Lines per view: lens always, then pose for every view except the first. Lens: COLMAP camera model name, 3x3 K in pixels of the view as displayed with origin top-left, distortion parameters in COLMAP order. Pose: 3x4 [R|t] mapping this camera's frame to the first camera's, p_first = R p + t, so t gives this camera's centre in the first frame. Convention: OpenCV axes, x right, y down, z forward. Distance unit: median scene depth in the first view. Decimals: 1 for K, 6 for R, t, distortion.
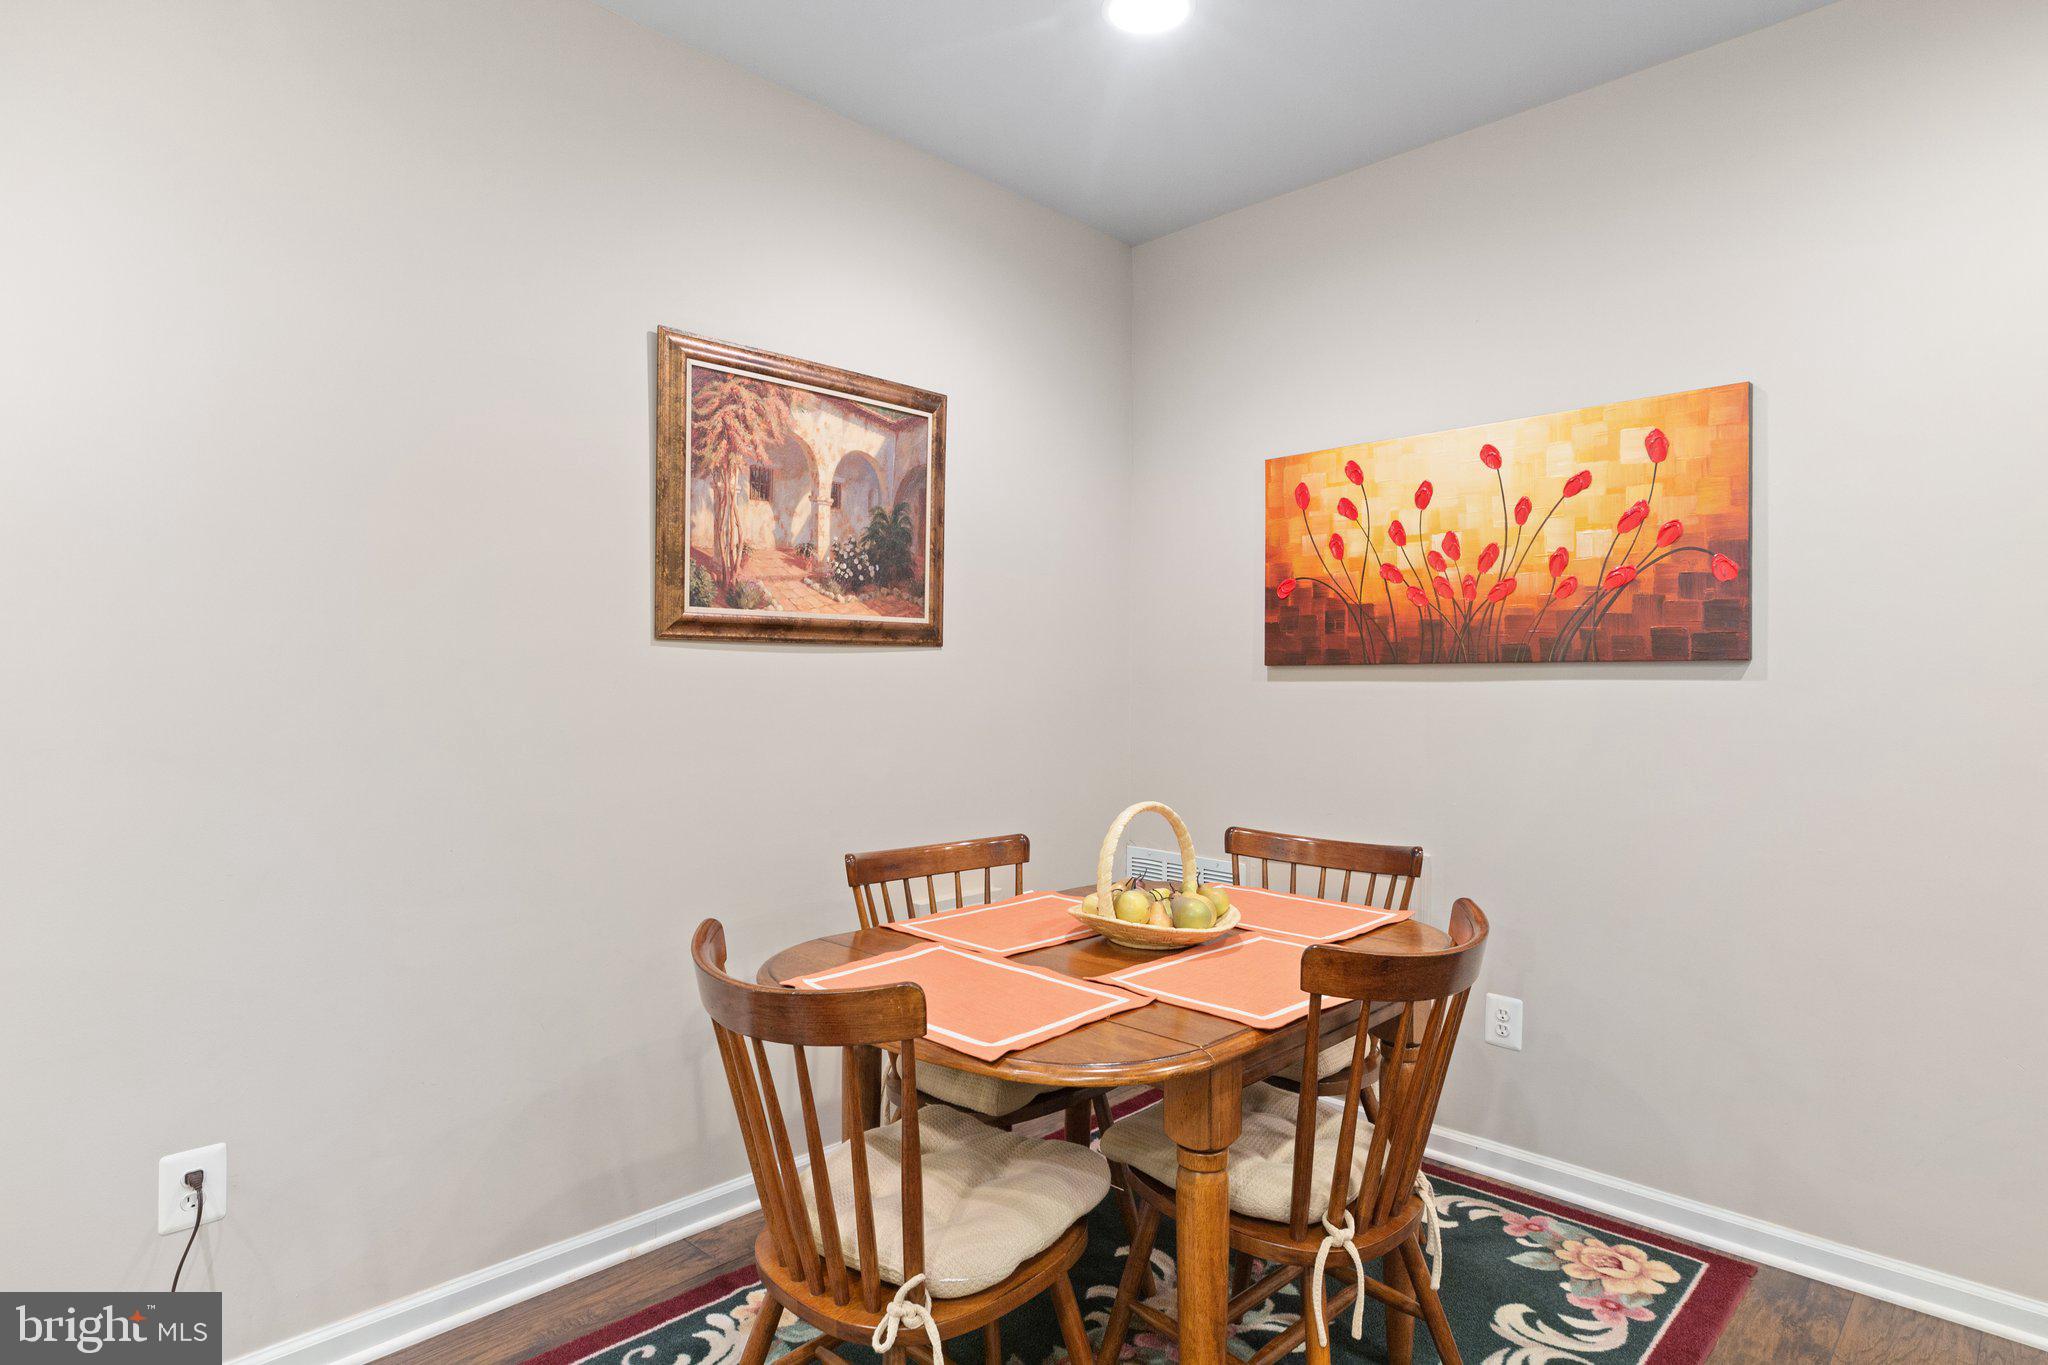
lens RADIAL K [[1116.1, 0, 1037.2], [0, 1116.1, 682.5], [0, 0, 1]] dist [0.000530, 0.001489]
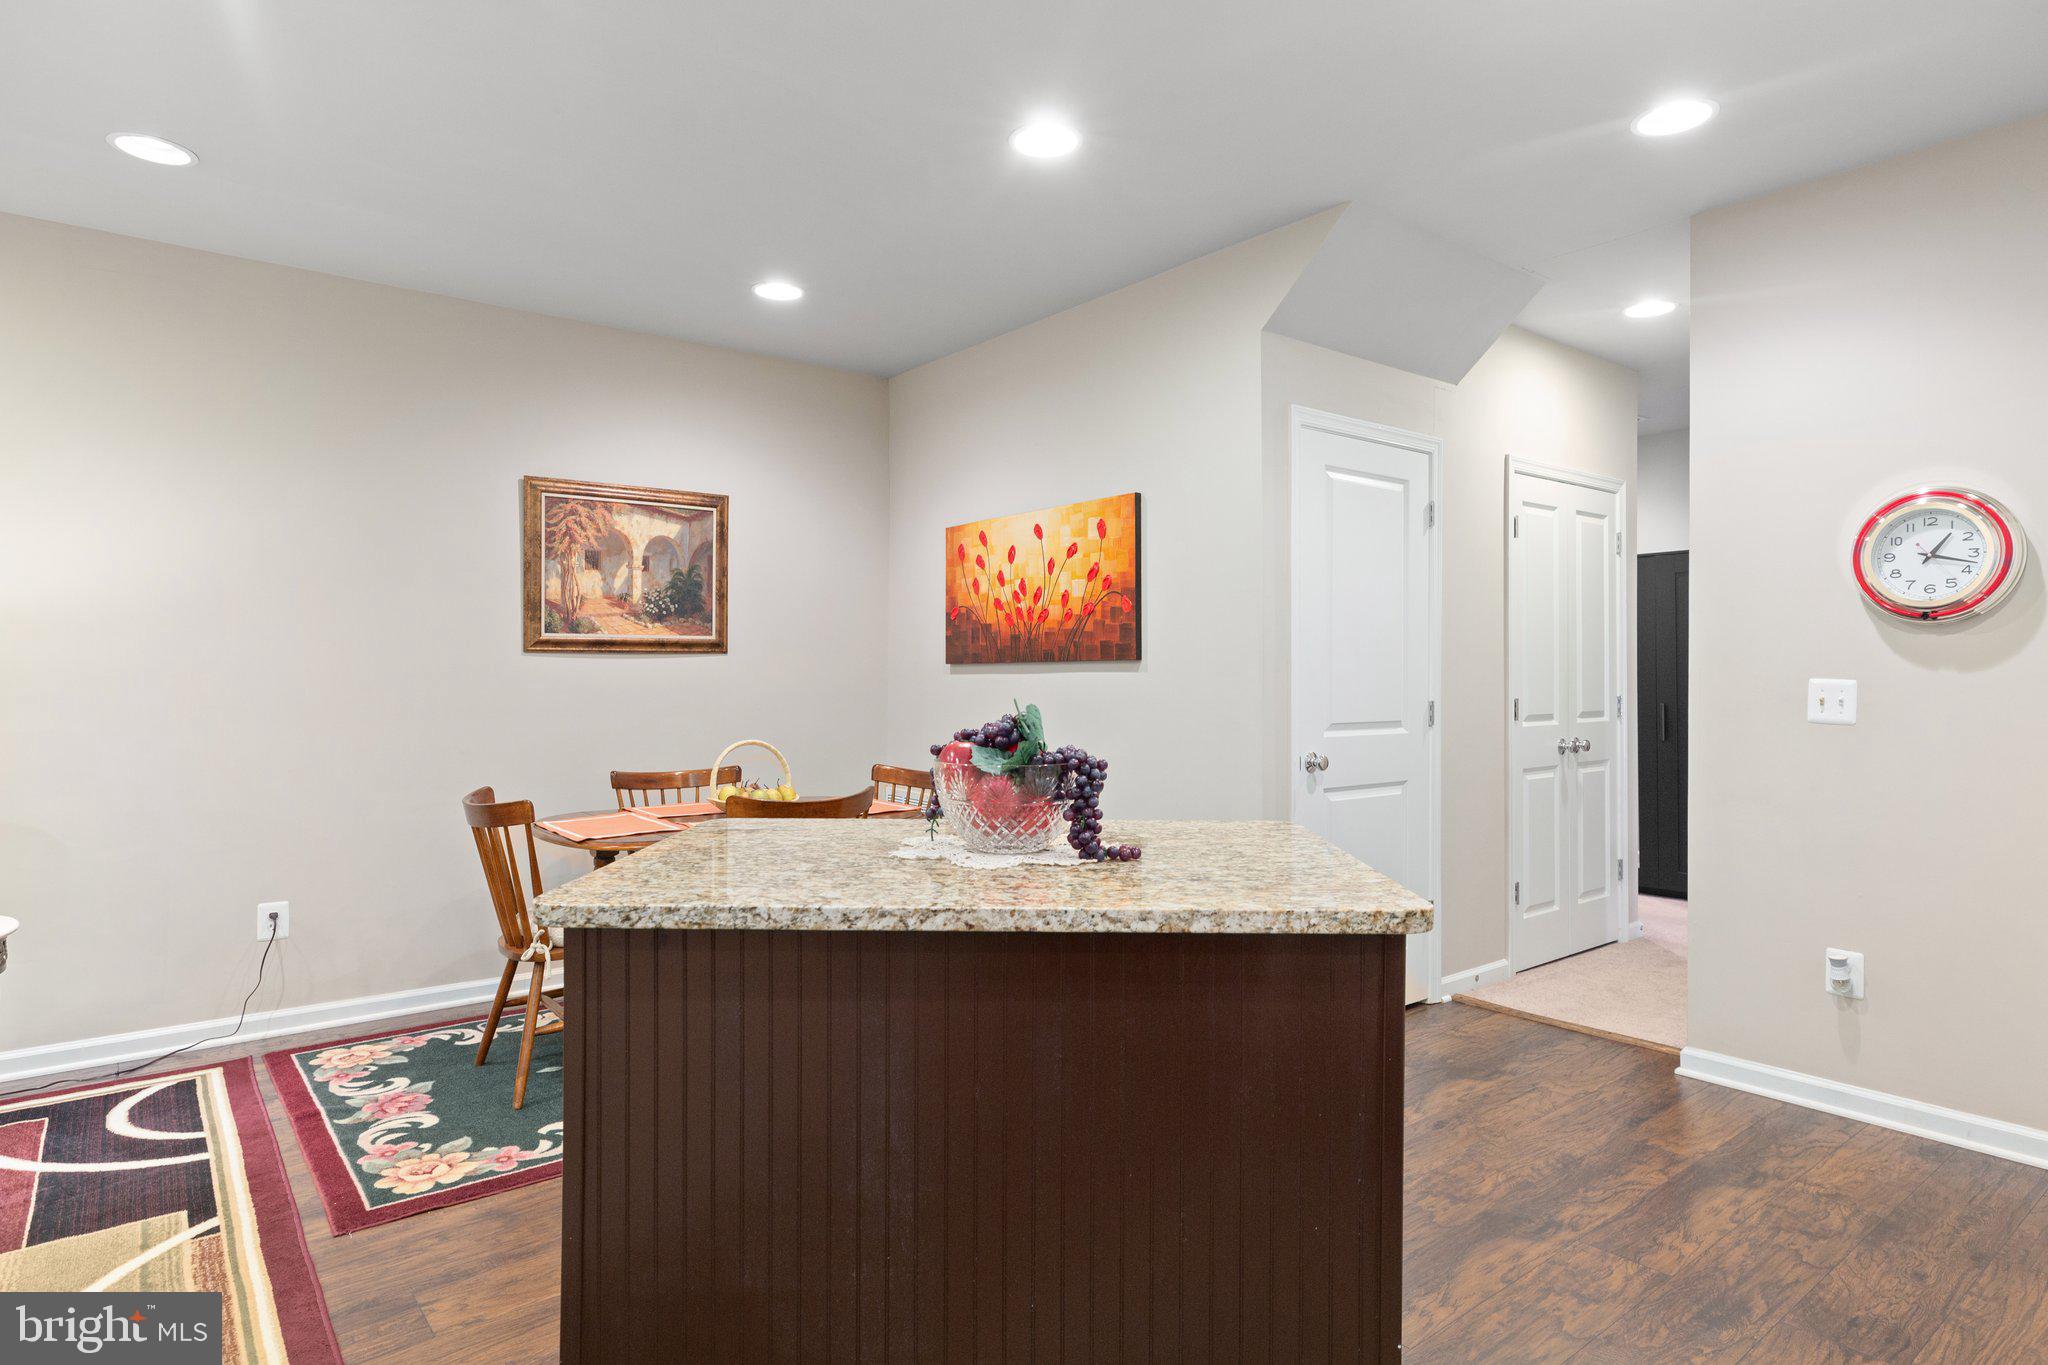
lens RADIAL K [[1116.1, 0, 1010.0], [0, 1116.1, 676.1], [0, 0, 1]] dist [0.000530, 0.001489]
pose [[0.991757, -0.004831, -0.128045, 0.576950], [0.004594, 0.999987, -0.002147, 0.005986], [0.128053, 0.001541, 0.991766, -0.585314]]
